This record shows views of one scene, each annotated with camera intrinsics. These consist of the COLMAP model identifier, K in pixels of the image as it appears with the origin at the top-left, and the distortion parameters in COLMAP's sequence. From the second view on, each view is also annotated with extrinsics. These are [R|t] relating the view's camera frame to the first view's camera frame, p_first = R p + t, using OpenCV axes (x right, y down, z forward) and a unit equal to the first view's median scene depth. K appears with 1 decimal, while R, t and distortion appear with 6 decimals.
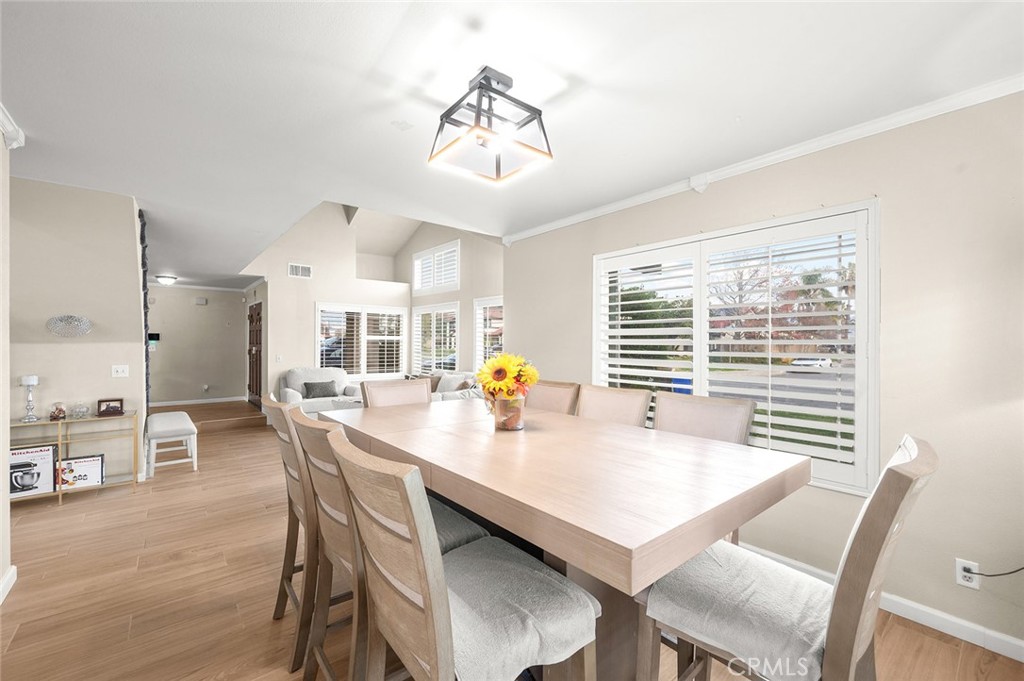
lens RADIAL K [[429.9, 0, 515.8], [0, 429.9, 344.5], [0, 0, 1]] dist [-0.000055, -0.000095]
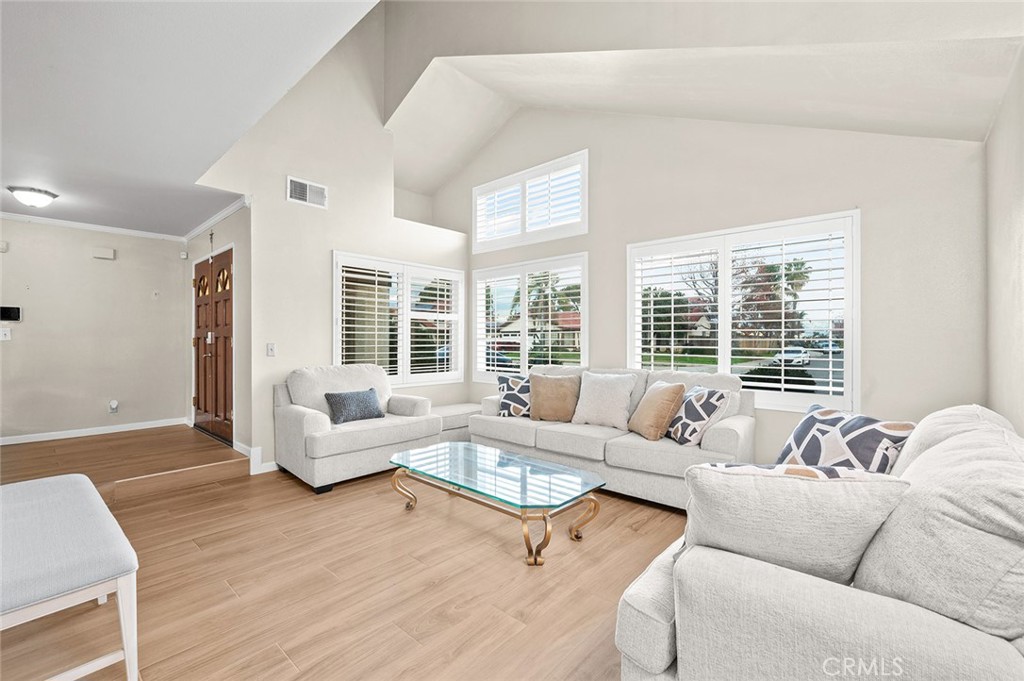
lens RADIAL K [[429.9, 0, 500.8], [0, 429.9, 340.1], [0, 0, 1]] dist [-0.000055, -0.000095]
pose [[0.990156, -0.008073, 0.139736, -0.298195], [0.008991, 0.999942, -0.005939, 0.023036], [-0.139680, 0.007137, 0.990171, 0.372148]]
